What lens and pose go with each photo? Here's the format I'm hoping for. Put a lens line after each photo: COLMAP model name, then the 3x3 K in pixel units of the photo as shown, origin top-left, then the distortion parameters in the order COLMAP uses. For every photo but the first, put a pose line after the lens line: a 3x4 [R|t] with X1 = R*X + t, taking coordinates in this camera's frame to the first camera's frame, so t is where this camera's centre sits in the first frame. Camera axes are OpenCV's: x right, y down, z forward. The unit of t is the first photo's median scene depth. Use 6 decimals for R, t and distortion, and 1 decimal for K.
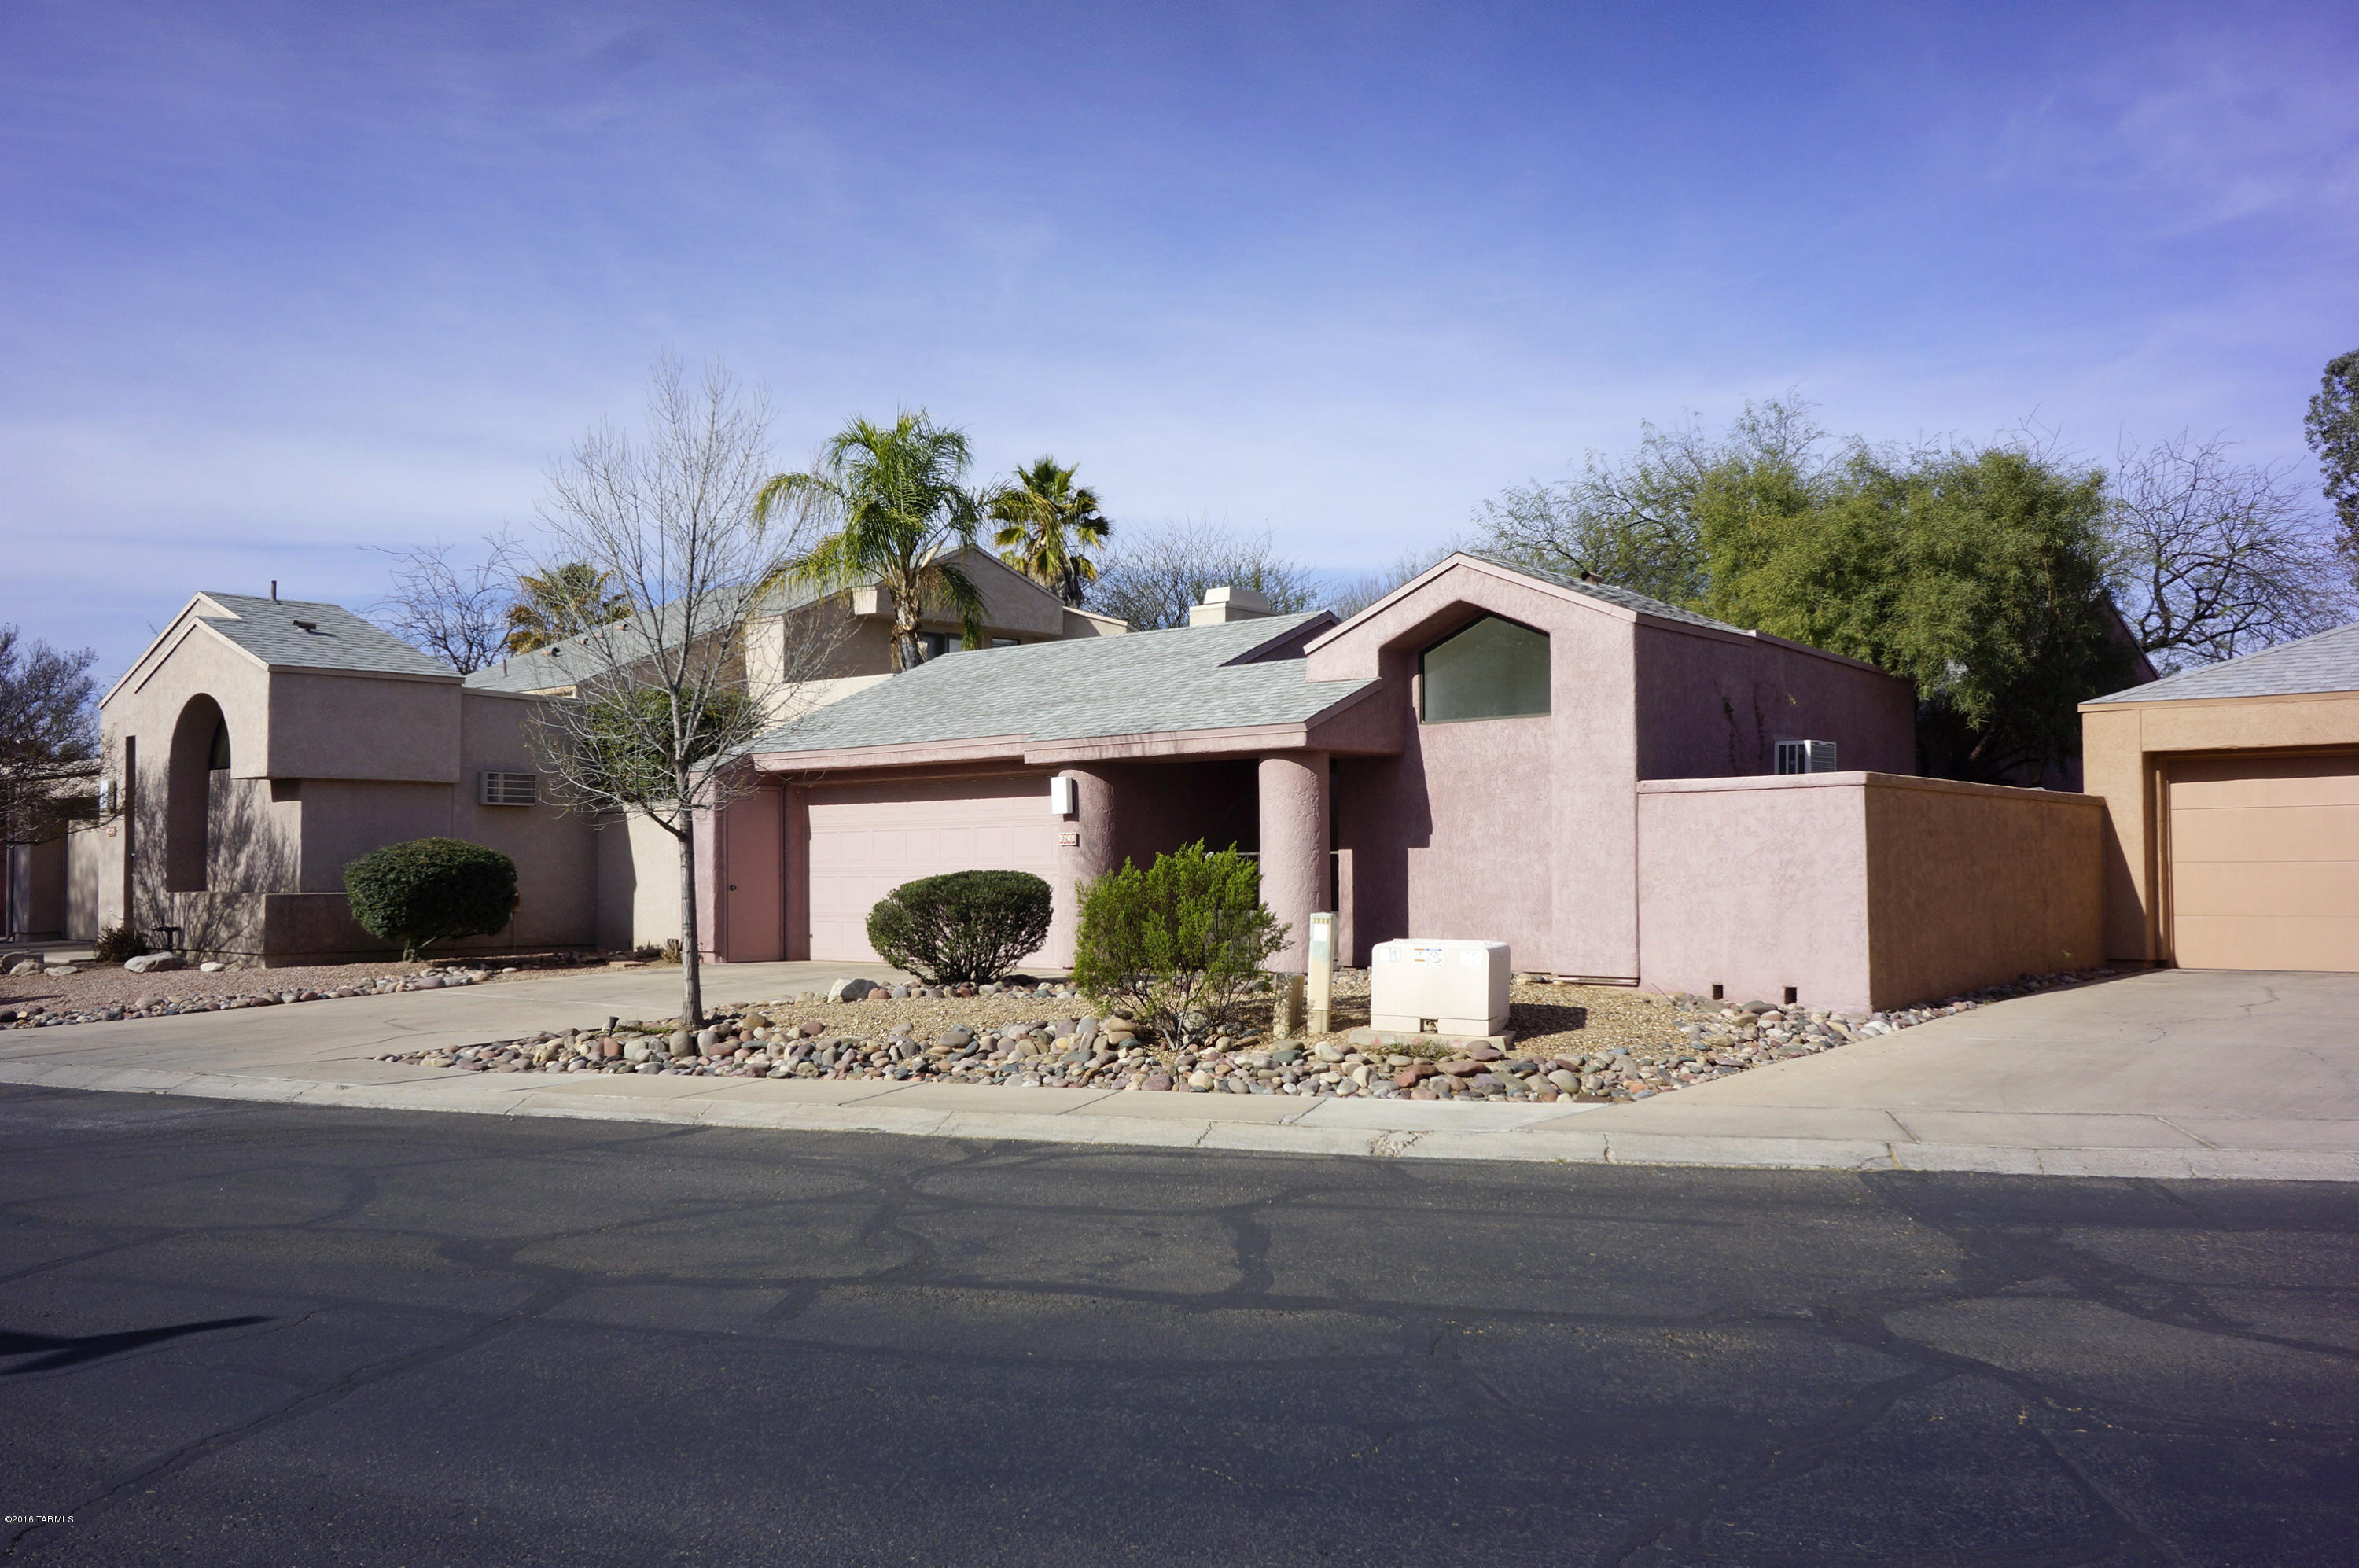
lens RADIAL K [[2015.2, 0, 1184.7], [0, 2015.2, 779.9], [0, 0, 1]] dist [-0.028068, 0.029138]
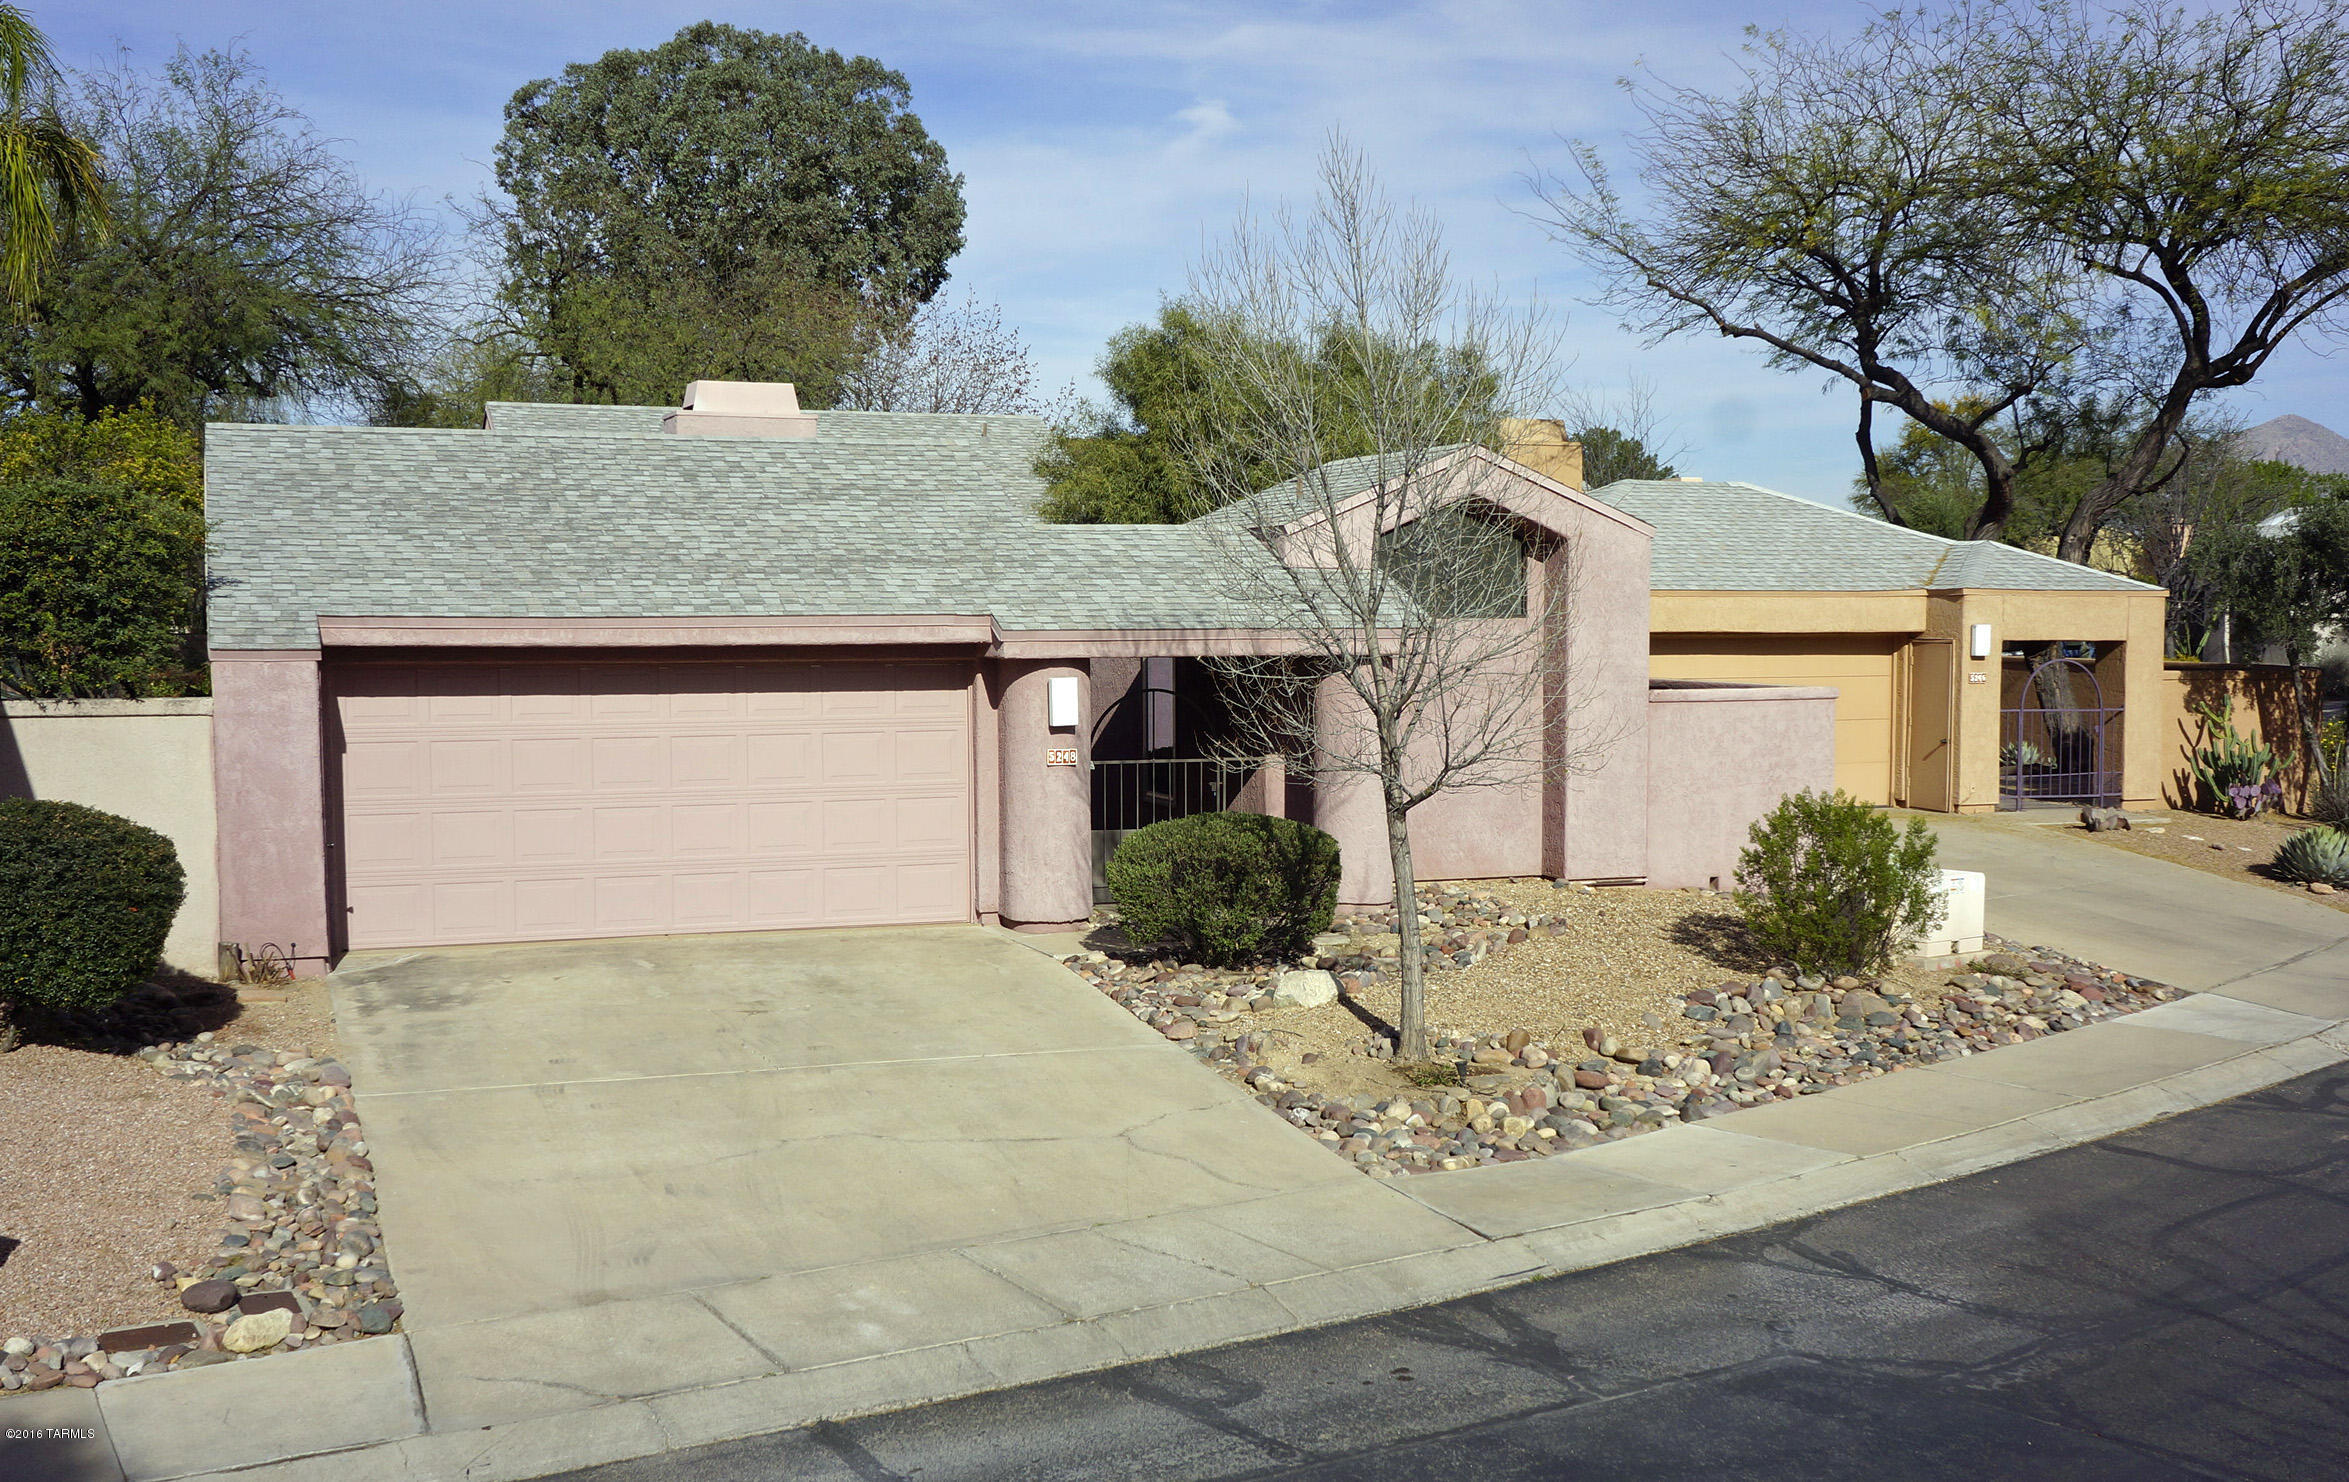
lens RADIAL K [[2581.2, 0, 1185.7], [0, 2581.2, 747.9], [0, 0, 1]] dist [-0.024120, 0.000000]
pose [[0.453175, -0.050350, 0.889999, -0.925266], [-0.046958, 0.995669, 0.080238, -0.056393], [-0.890184, -0.078155, 0.448848, 0.520210]]
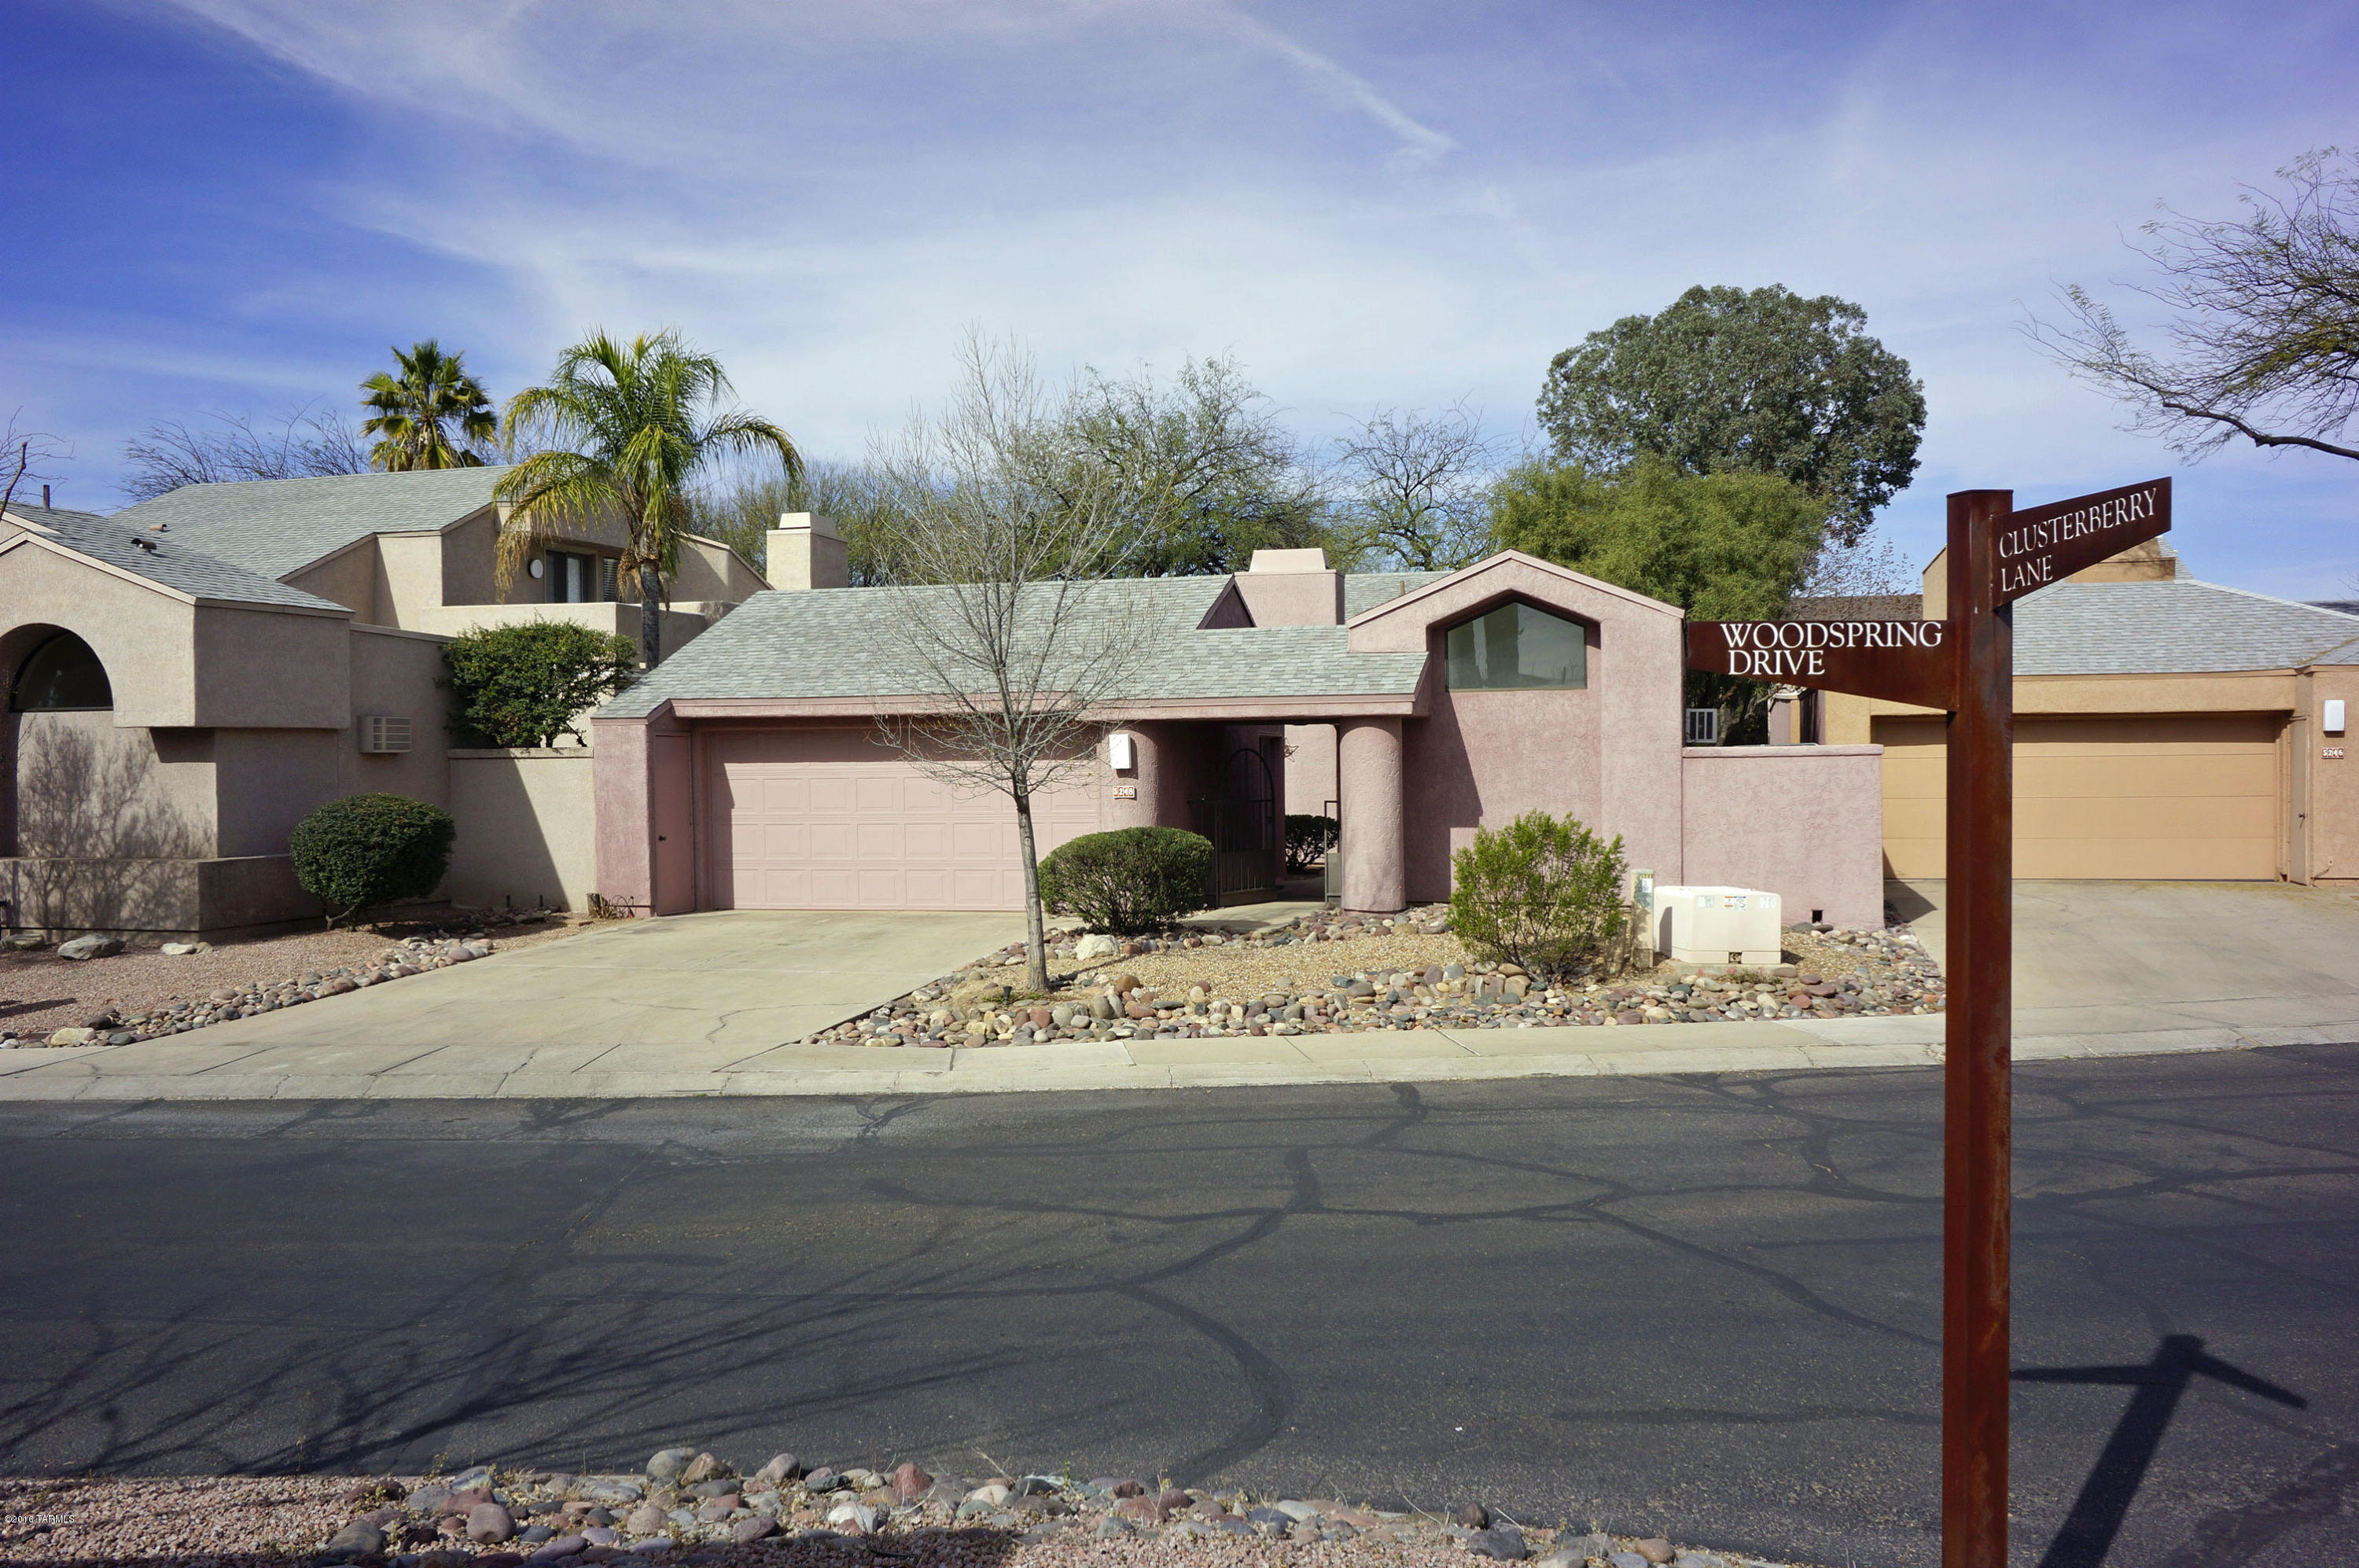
lens RADIAL K [[2015.2, 0, 1175.9], [0, 2015.2, 784.0], [0, 0, 1]] dist [-0.028068, 0.029138]
pose [[0.887687, -0.011597, 0.460301, -0.529869], [-0.014727, 0.998456, 0.053557, -0.032887], [-0.460212, -0.054321, 0.886146, 0.040043]]
